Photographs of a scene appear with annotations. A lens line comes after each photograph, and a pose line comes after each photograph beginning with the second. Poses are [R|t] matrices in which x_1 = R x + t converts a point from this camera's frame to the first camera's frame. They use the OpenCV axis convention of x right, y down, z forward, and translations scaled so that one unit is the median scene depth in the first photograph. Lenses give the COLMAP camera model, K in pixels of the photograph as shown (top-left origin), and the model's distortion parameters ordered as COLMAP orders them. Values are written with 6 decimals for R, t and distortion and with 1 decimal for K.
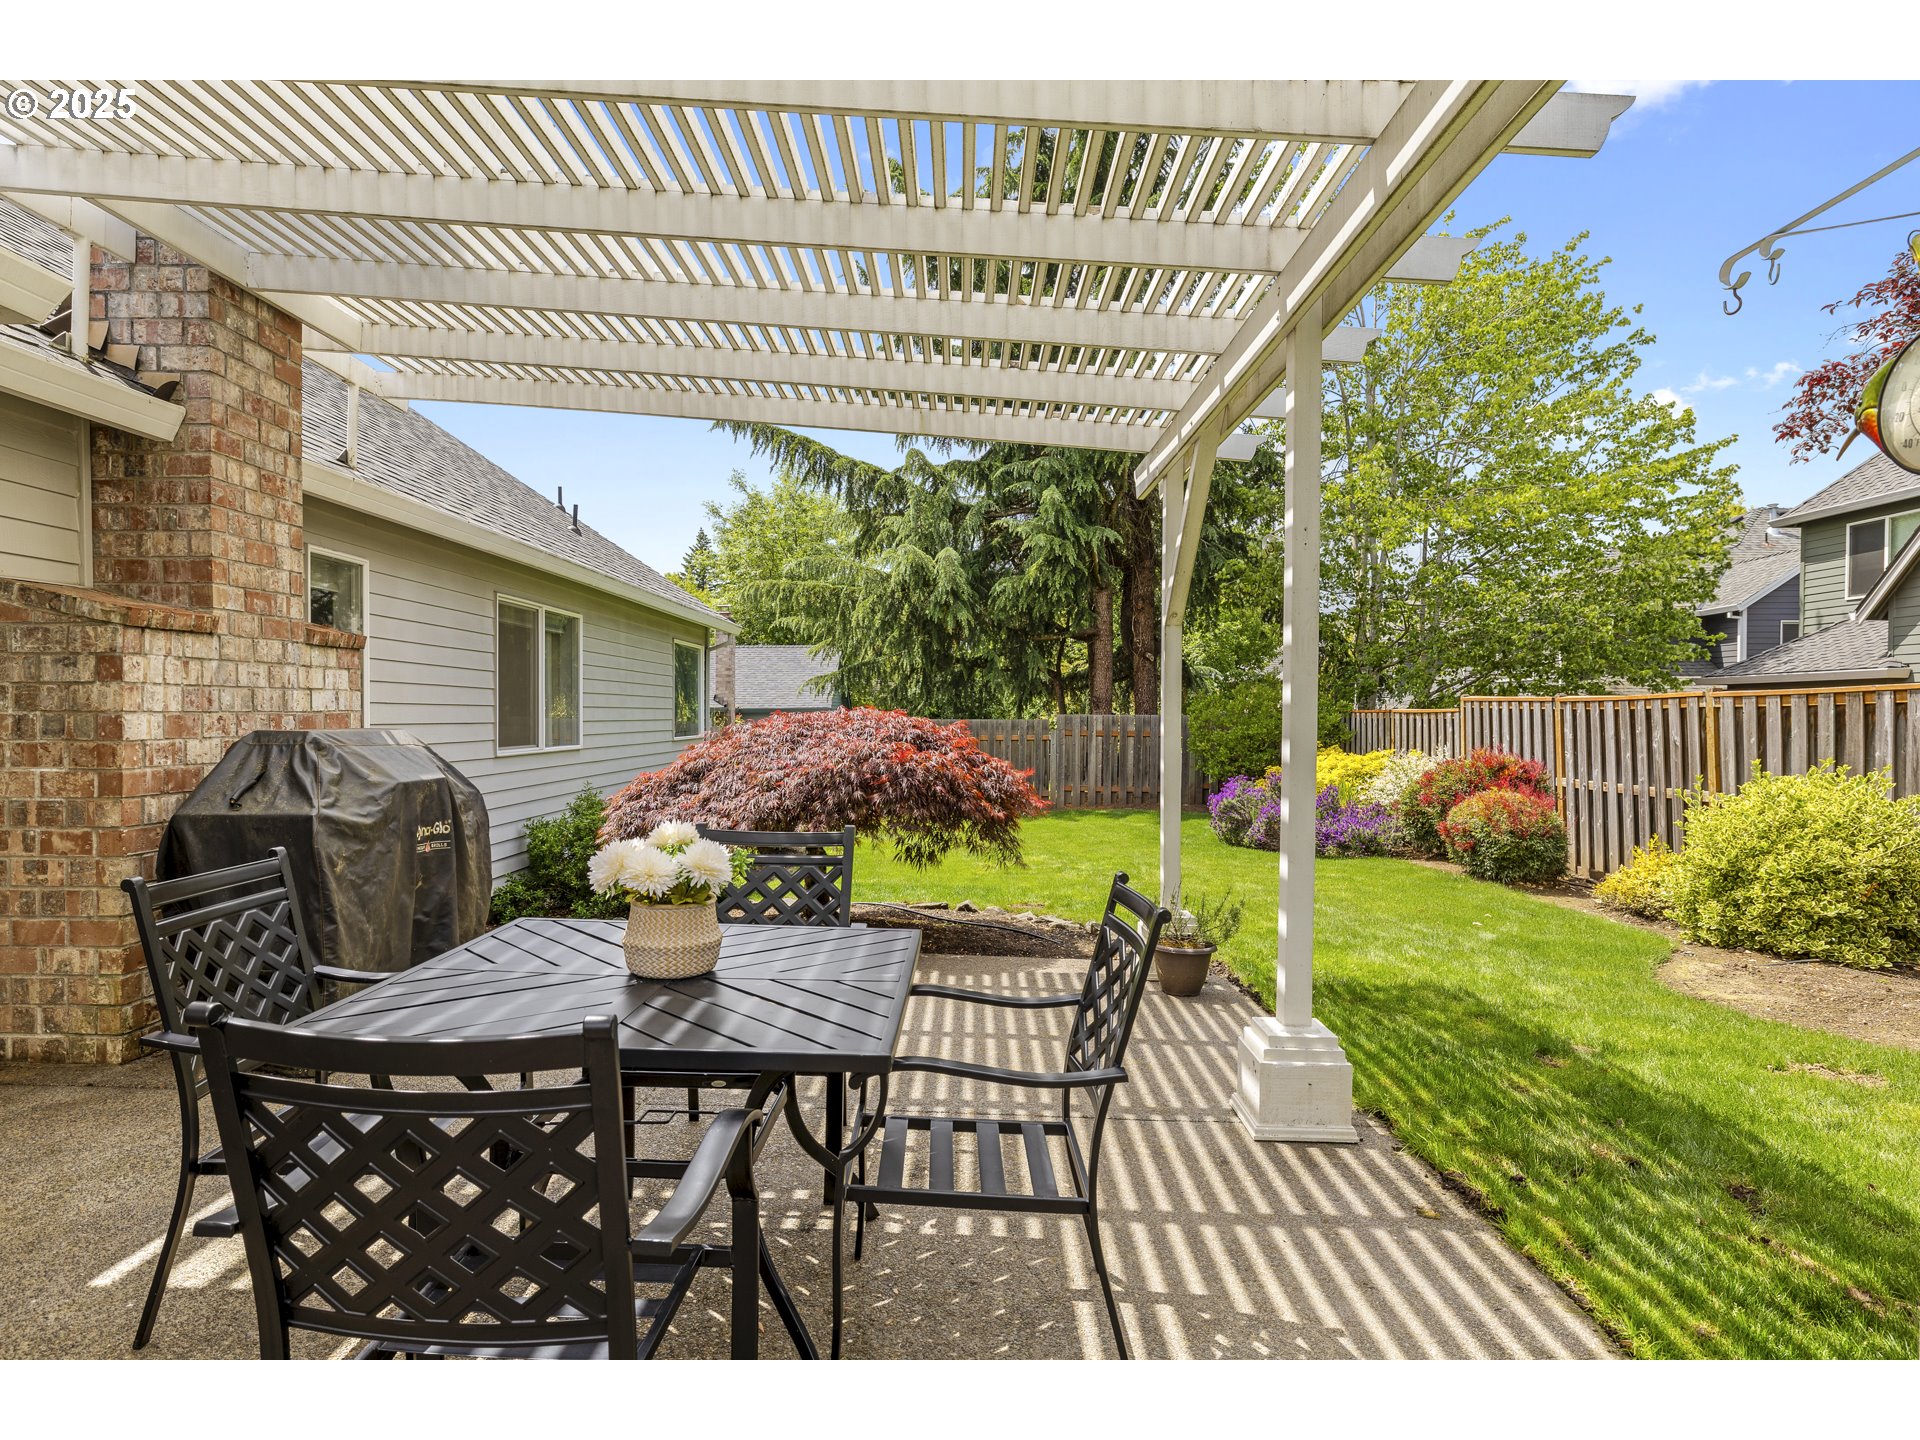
lens RADIAL K [[1095.2, 0, 953.7], [0, 1095.2, 735.1], [0, 0, 1]] dist [-0.000079, 0.000975]
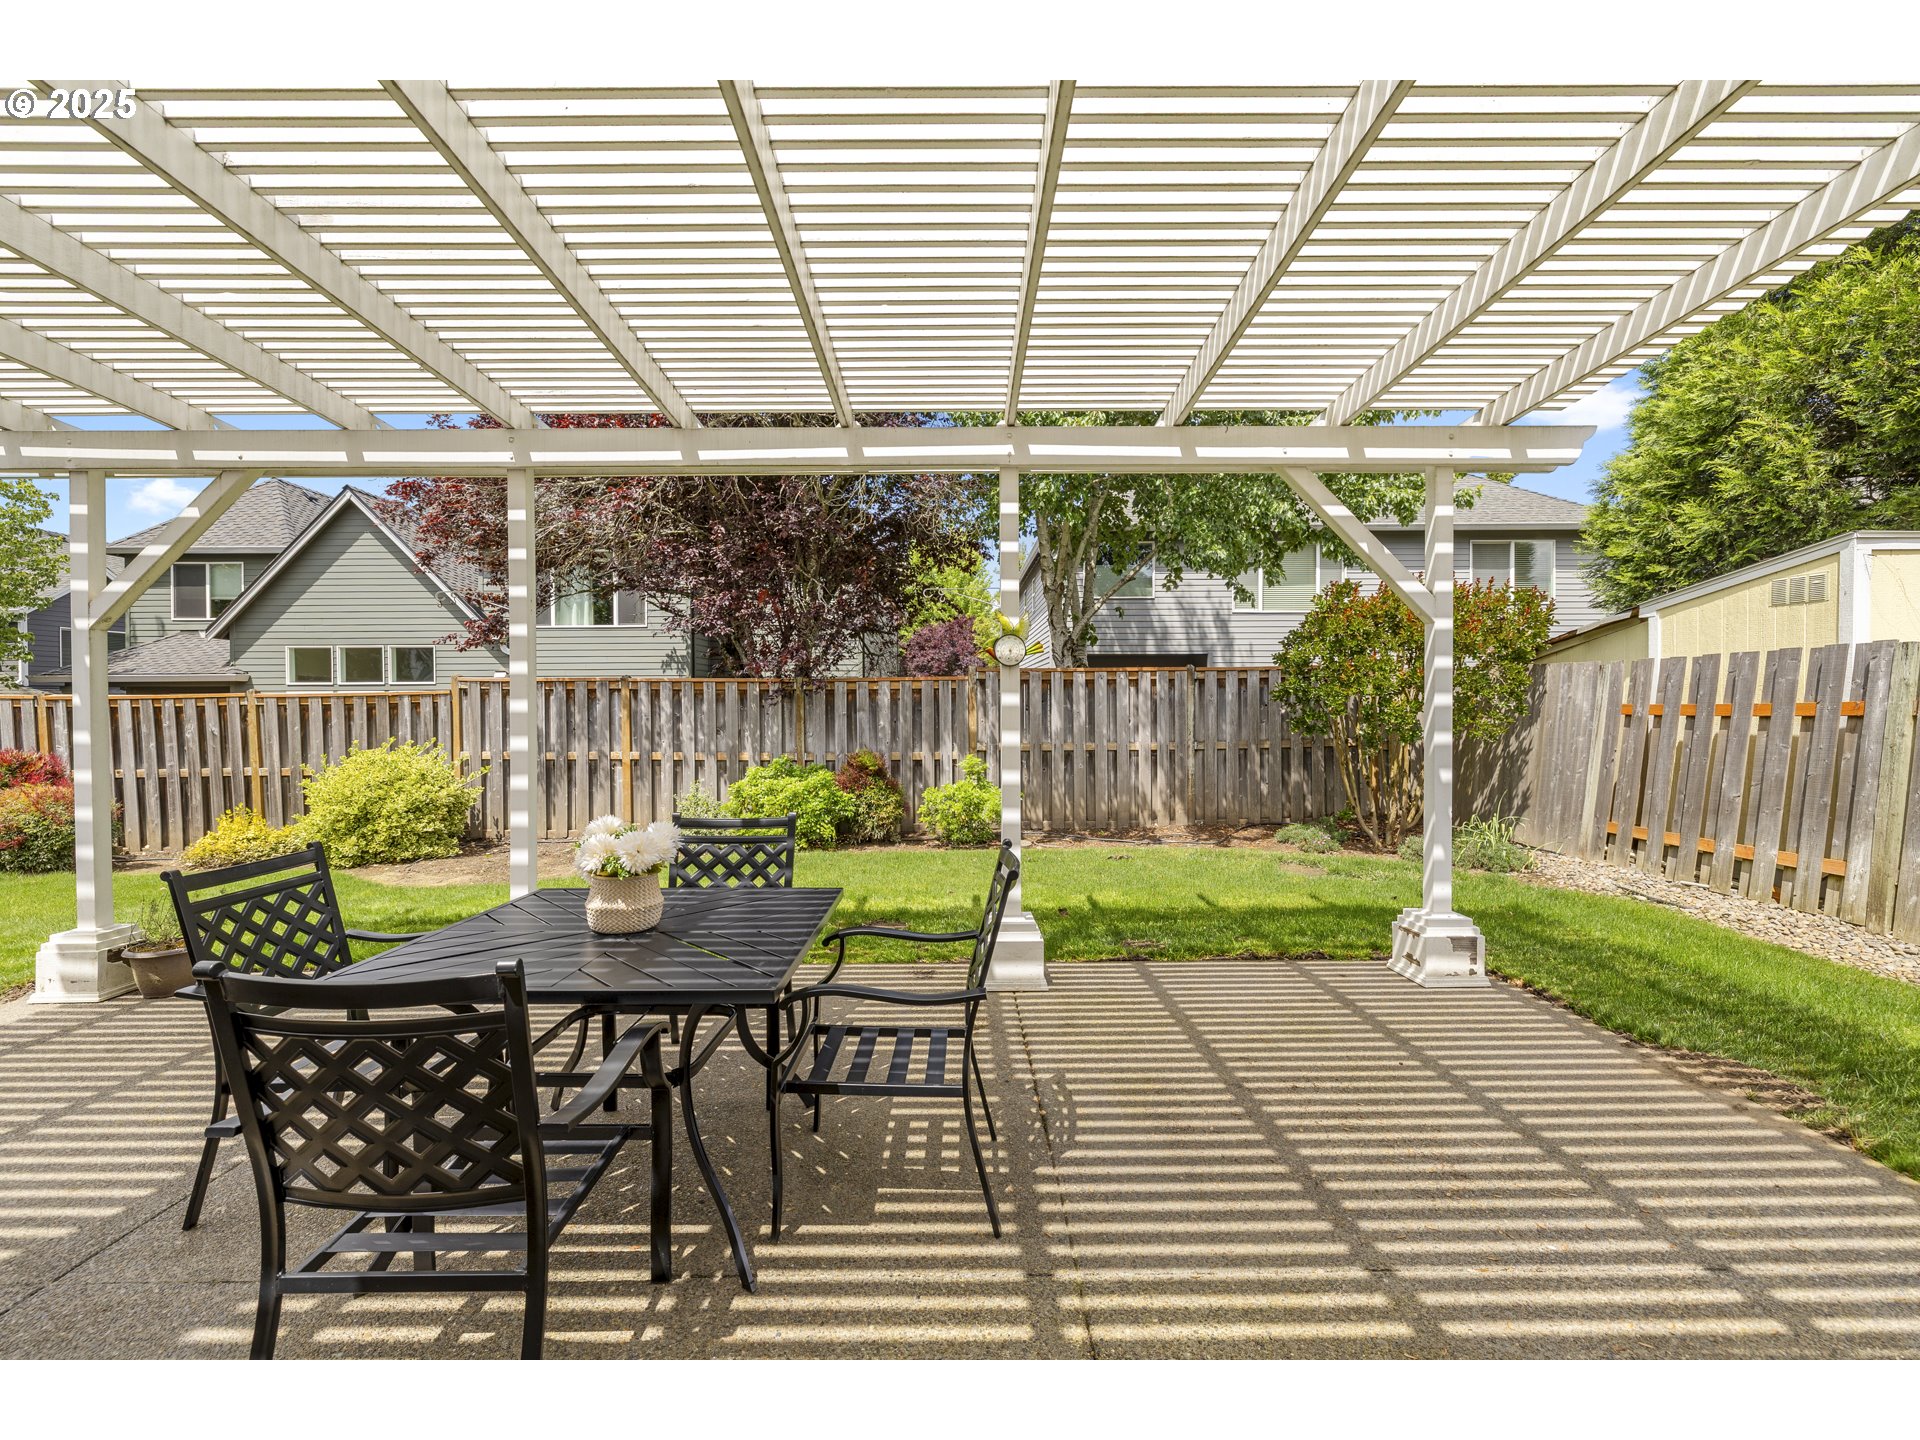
lens RADIAL K [[804.3, 0, 947.2], [0, 804.3, 712.7], [0, 0, 1]] dist [-0.001342, -0.000431]
pose [[-0.011982, -0.019154, 0.999745, -0.275639], [0.025851, 0.999476, 0.019459, -0.011433], [-0.999594, 0.026078, -0.011481, 0.142898]]
